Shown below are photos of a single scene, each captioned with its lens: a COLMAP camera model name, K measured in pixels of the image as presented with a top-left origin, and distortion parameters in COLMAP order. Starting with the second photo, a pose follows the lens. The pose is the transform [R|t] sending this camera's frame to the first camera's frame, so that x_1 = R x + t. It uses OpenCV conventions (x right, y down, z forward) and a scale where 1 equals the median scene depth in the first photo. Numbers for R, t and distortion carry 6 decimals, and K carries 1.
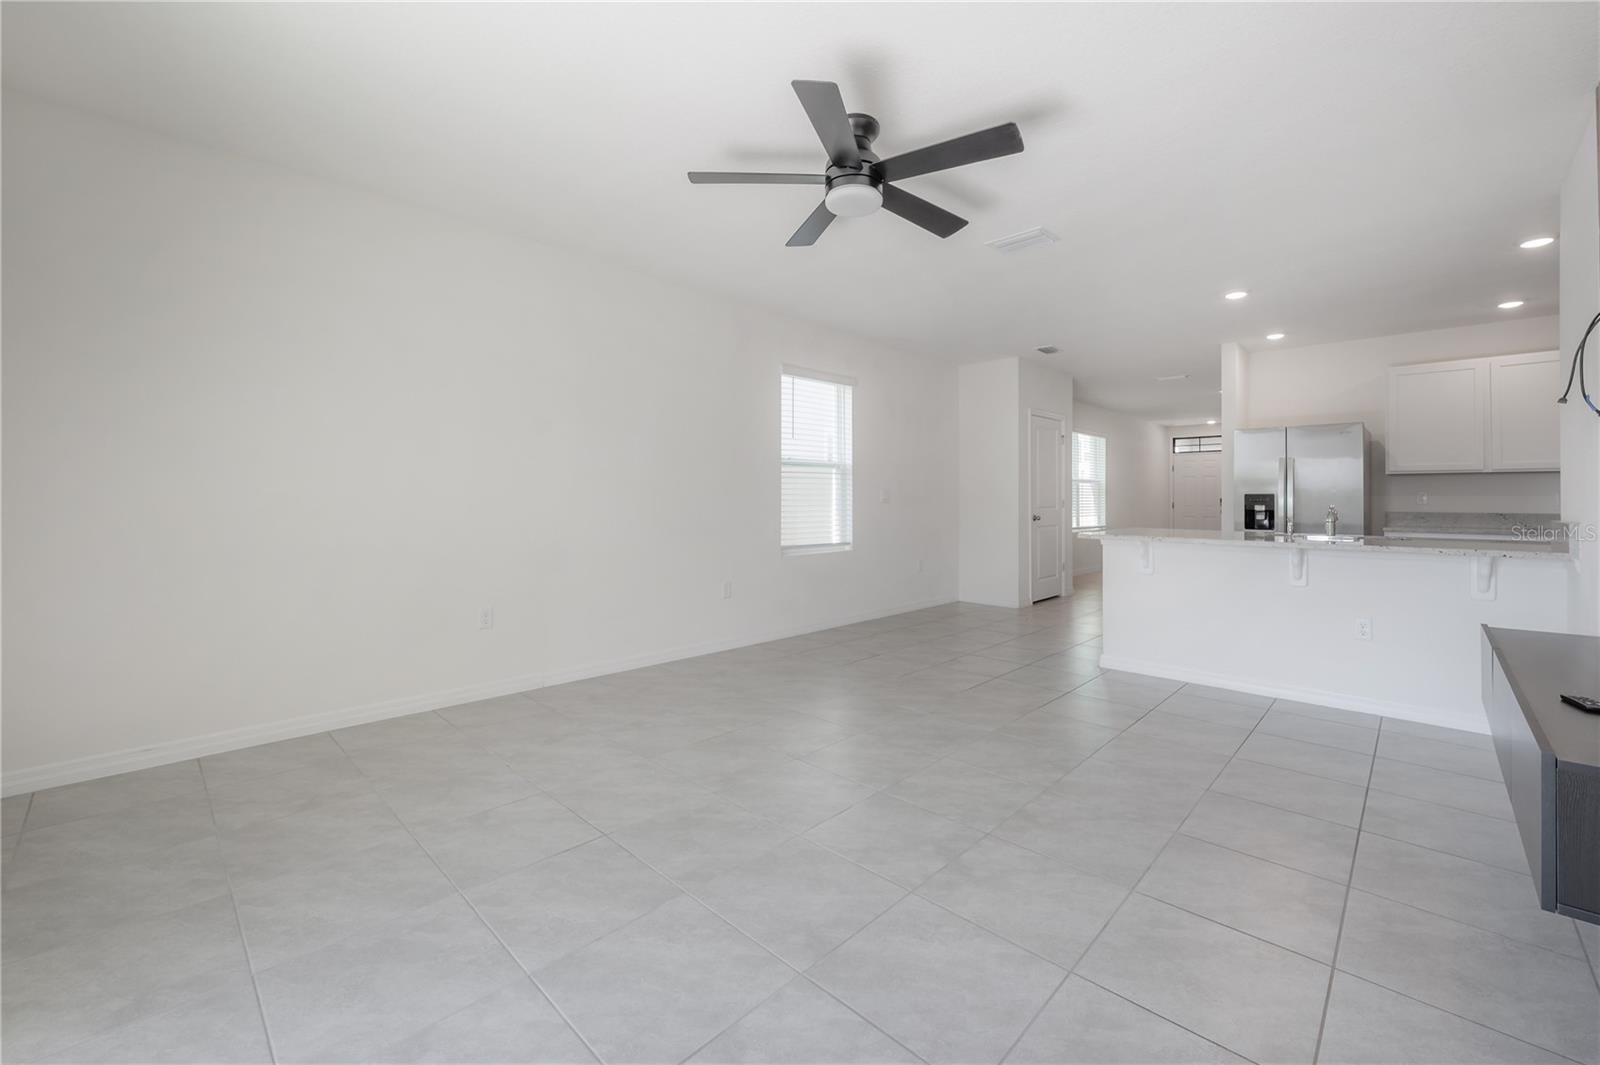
lens RADIAL K [[646.8, 0, 800.4], [0, 646.8, 499.5], [0, 0, 1]] dist [-0.014223, -0.000013]
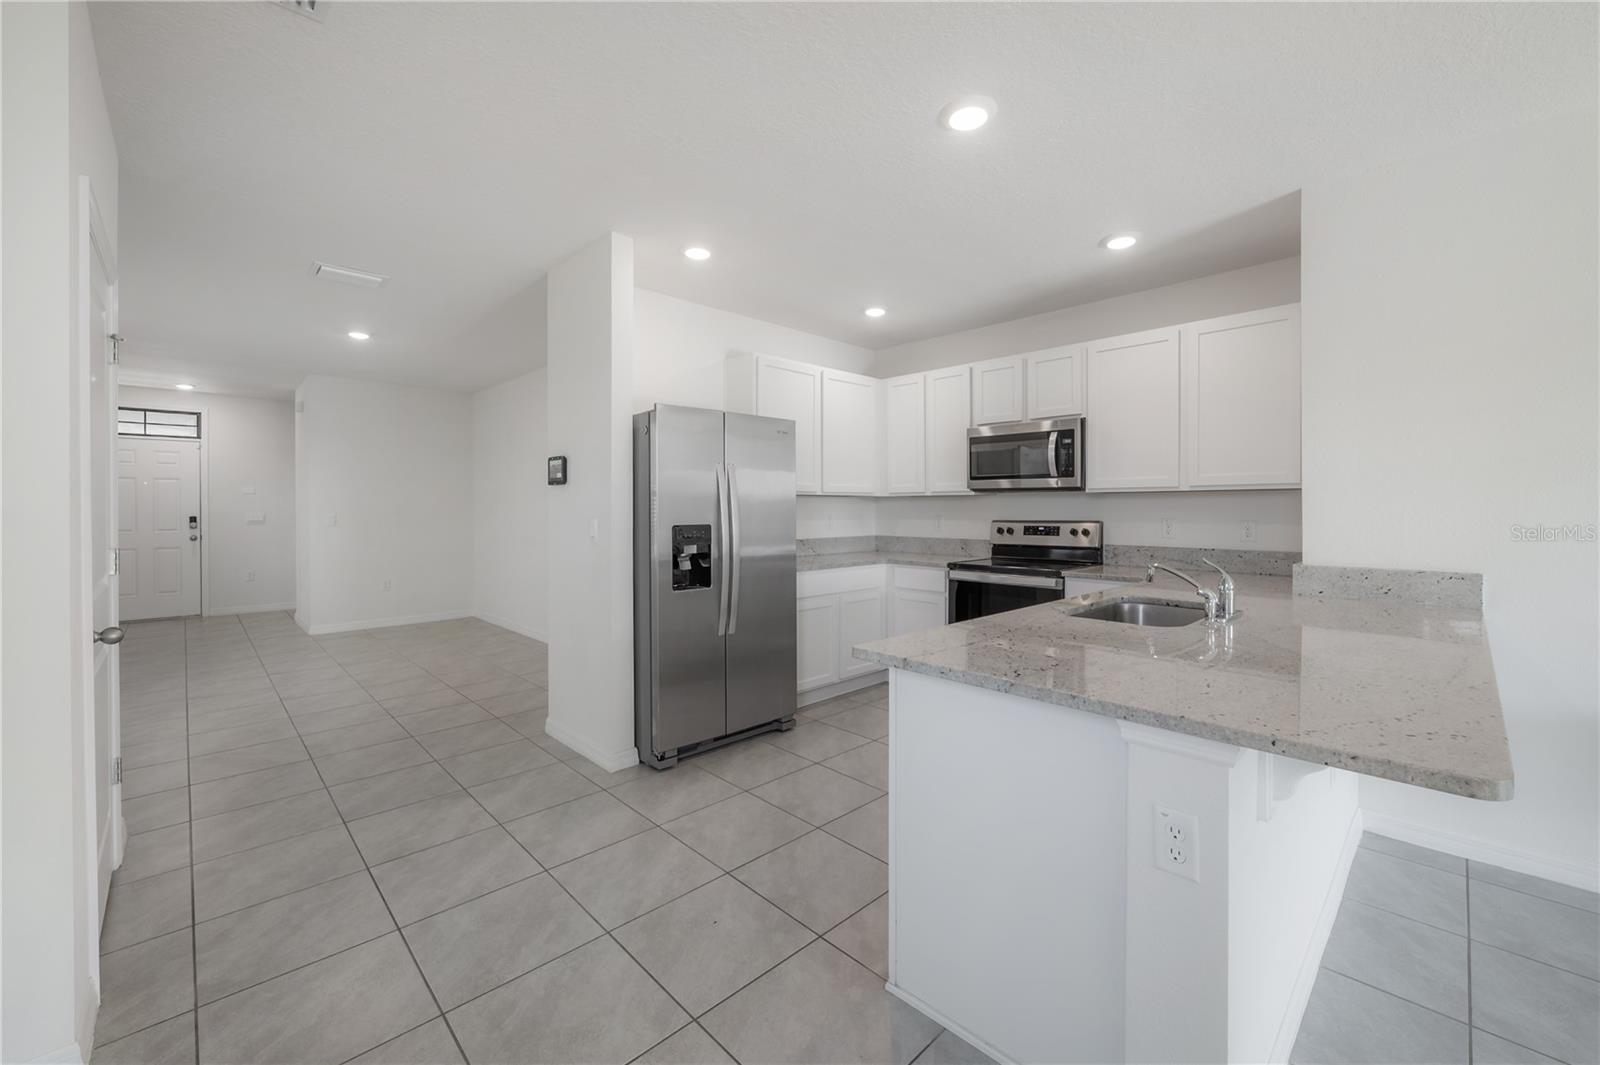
lens RADIAL K [[643.7, 0, 798.0], [0, 643.7, 528.0], [0, 0, 1]] dist [-0.002621, -0.000202]
pose [[0.039184, -0.037507, 0.998528, 0.148056], [0.001458, 0.999296, 0.037479, -0.026673], [-0.999231, -0.000013, 0.039212, 0.858283]]
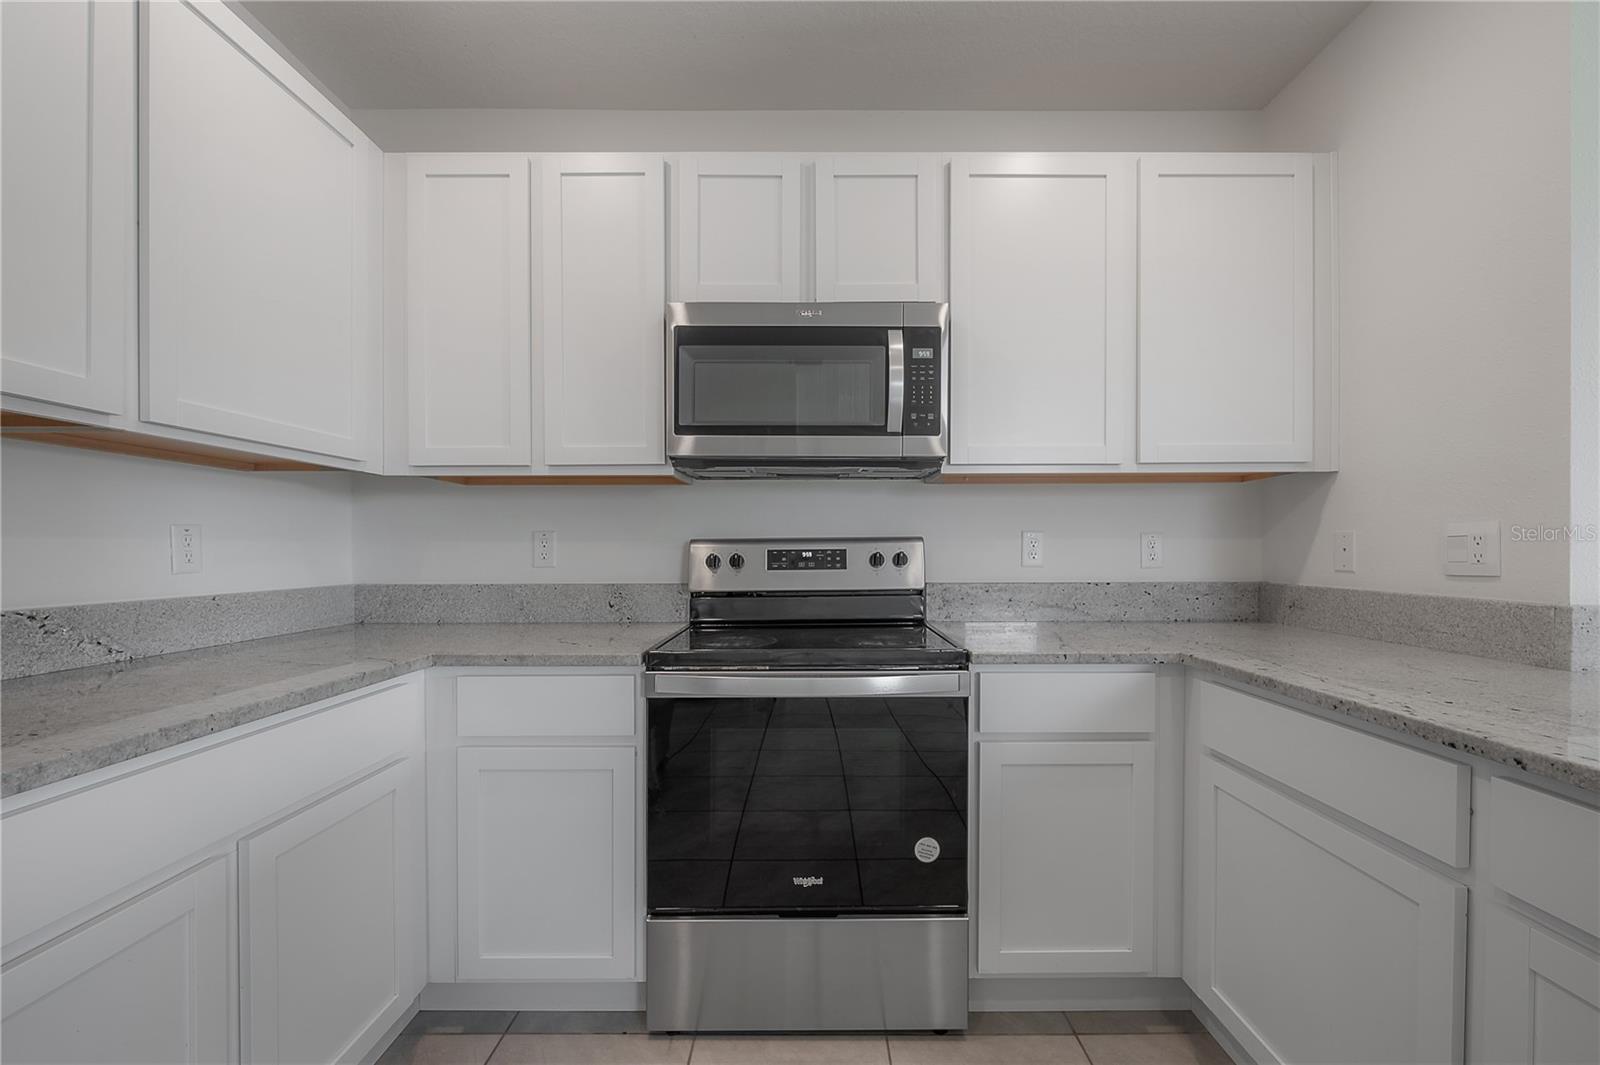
lens RADIAL K [[643.4, 0, 810.4], [0, 643.4, 550.9], [0, 0, 1]] dist [-0.003398, -0.000176]
pose [[-0.696191, -0.004802, 0.717841, 0.645610], [-0.000293, 0.999979, 0.006406, -0.002205], [-0.717857, 0.004250, -0.696178, 0.850115]]
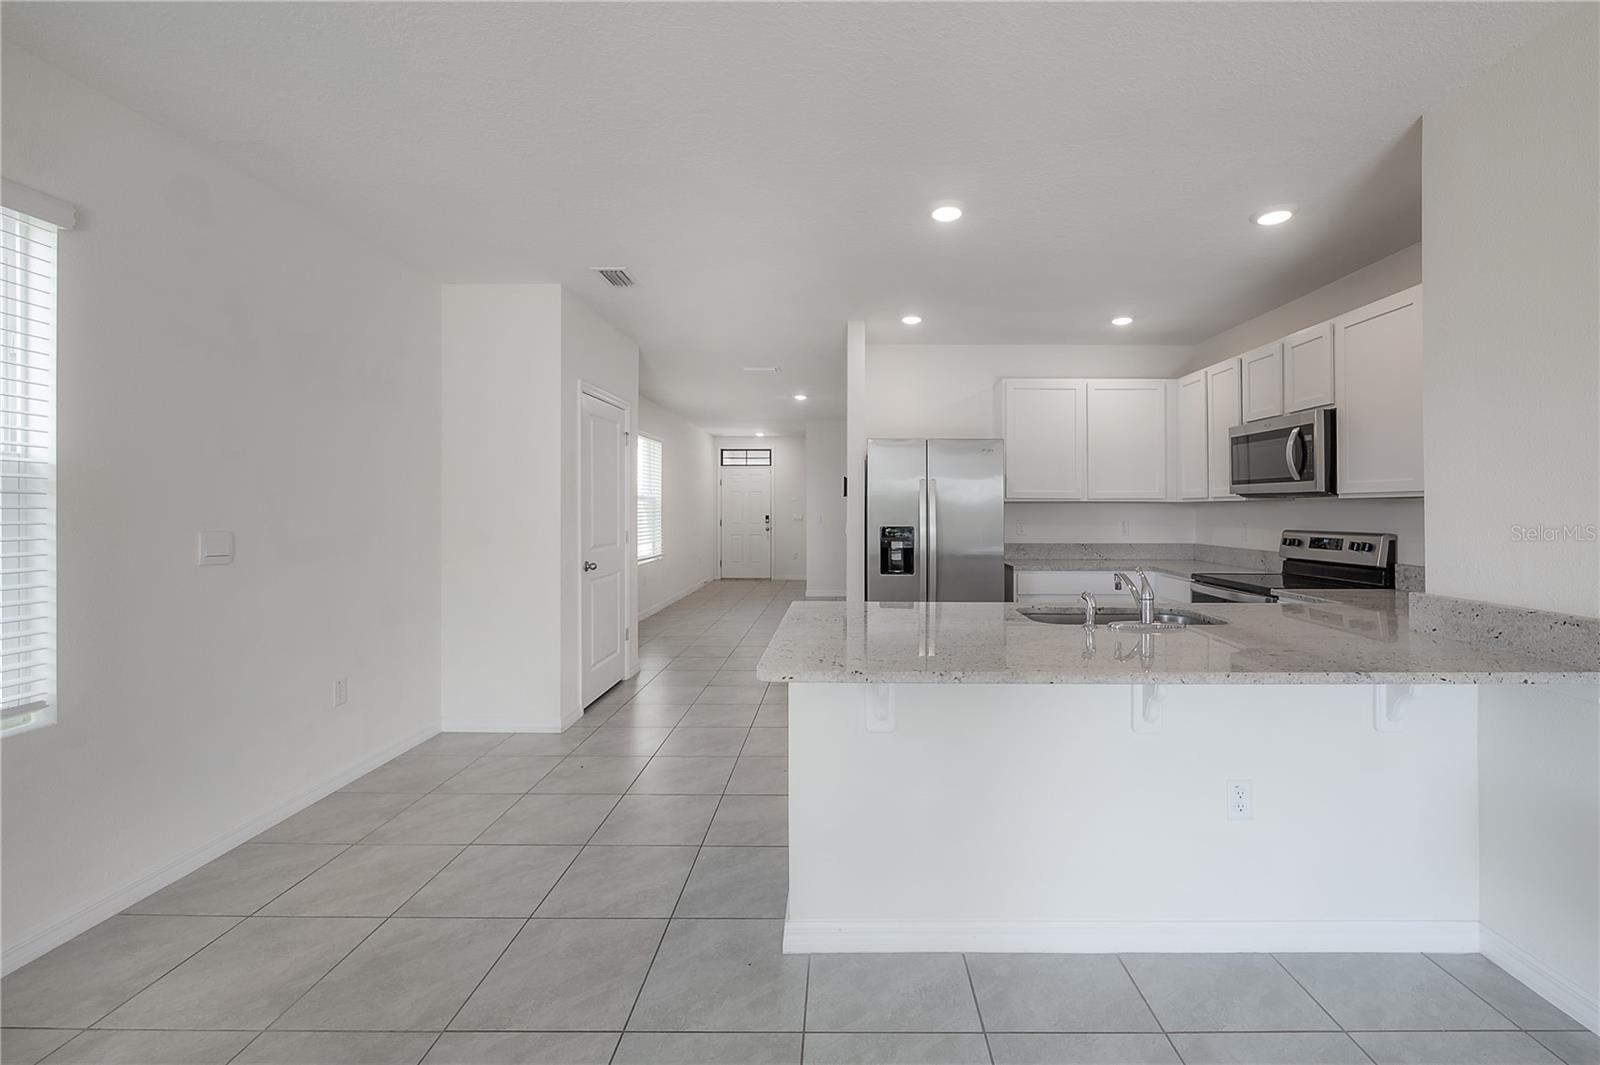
lens RADIAL K [[655.4, 0, 846.9], [0, 655.4, 505.0], [0, 0, 1]] dist [-0.001541, -0.000300]
pose [[0.716745, 0.000257, 0.697335, 0.135928], [0.001456, 0.999997, -0.001865, -0.031603], [-0.697334, 0.002352, 0.716743, 0.478297]]
